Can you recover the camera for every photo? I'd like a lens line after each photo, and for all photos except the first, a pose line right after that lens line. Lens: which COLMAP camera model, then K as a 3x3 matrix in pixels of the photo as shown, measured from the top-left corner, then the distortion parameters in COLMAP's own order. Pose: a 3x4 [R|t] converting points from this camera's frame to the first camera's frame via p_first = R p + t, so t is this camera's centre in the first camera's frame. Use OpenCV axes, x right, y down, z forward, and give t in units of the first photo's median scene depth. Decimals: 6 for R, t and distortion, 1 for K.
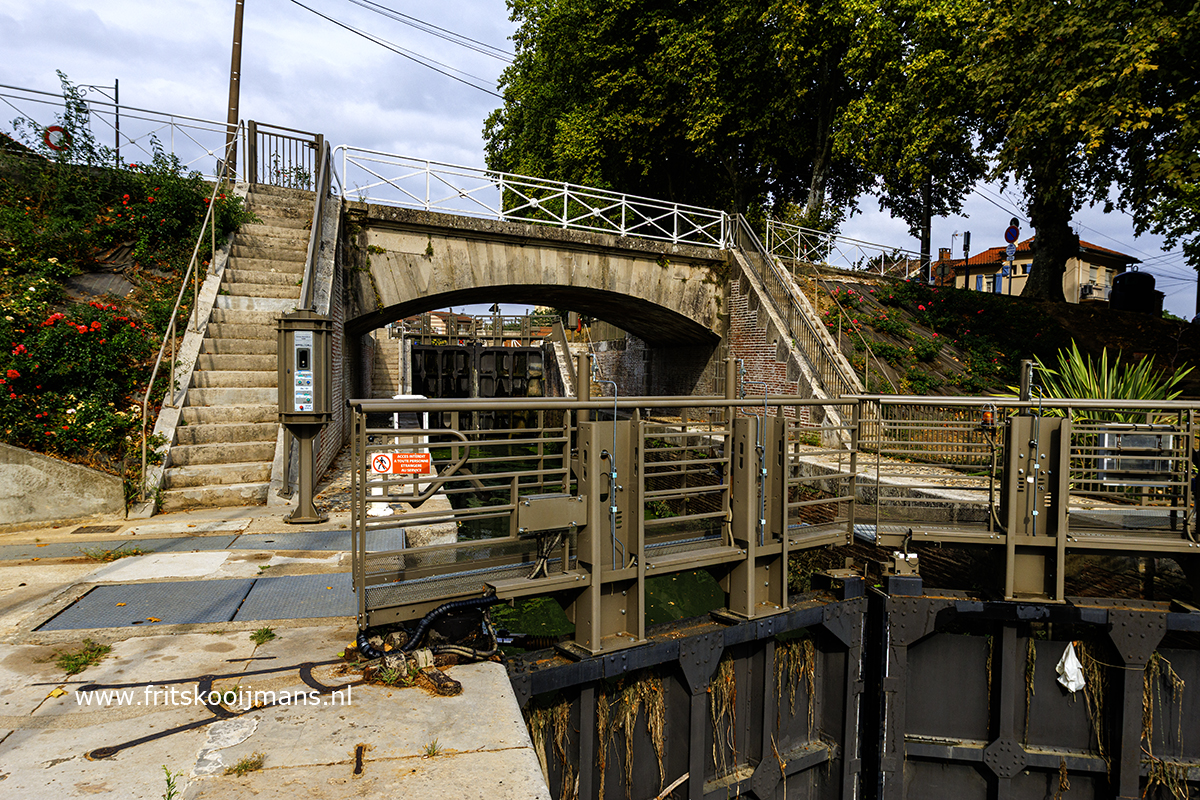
lens RADIAL K [[886.2, 0, 584.1], [0, 886.2, 437.5], [0, 0, 1]] dist [-0.002149, 0.000160]
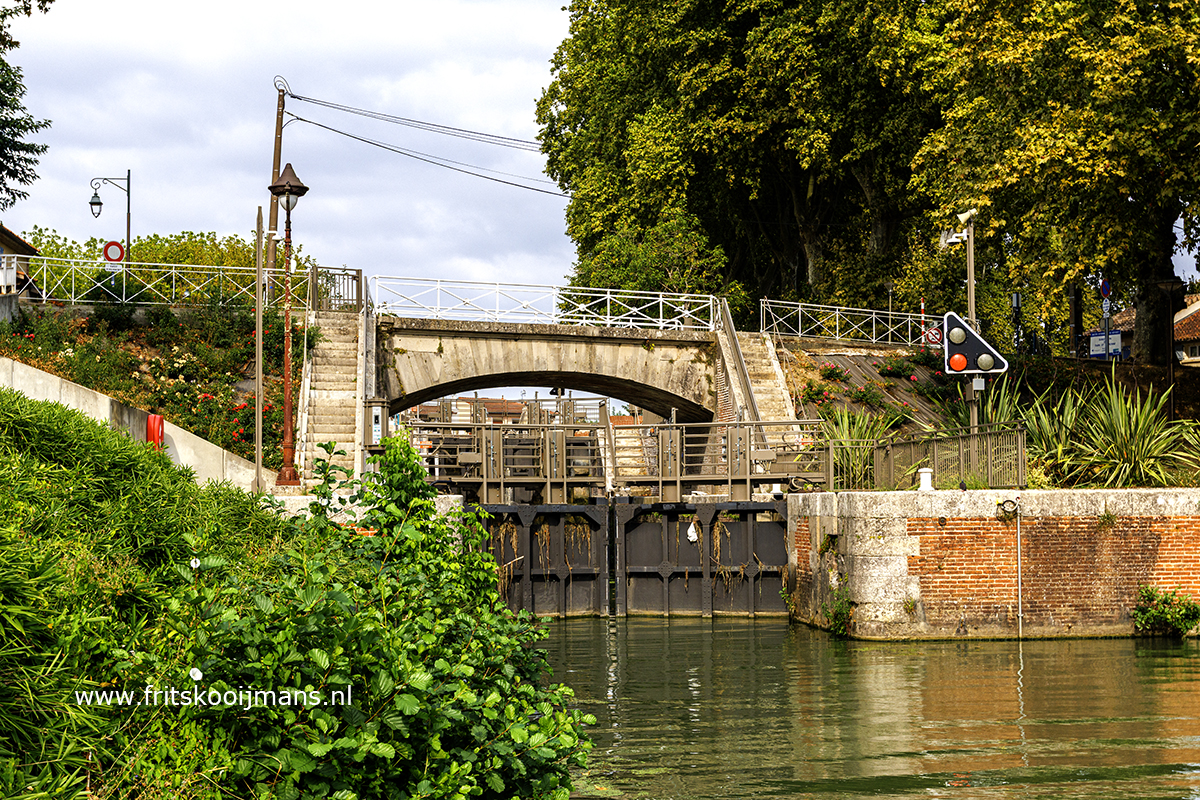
lens RADIAL K [[1947.7, 0, 600.4], [0, 1947.7, 402.2], [0, 0, 1]] dist [-0.179633, 0.000000]
pose [[0.994340, -0.029920, -0.101950, 0.311744], [0.015883, 0.990607, -0.135815, 0.229594], [0.105056, 0.133427, 0.985475, -1.590824]]
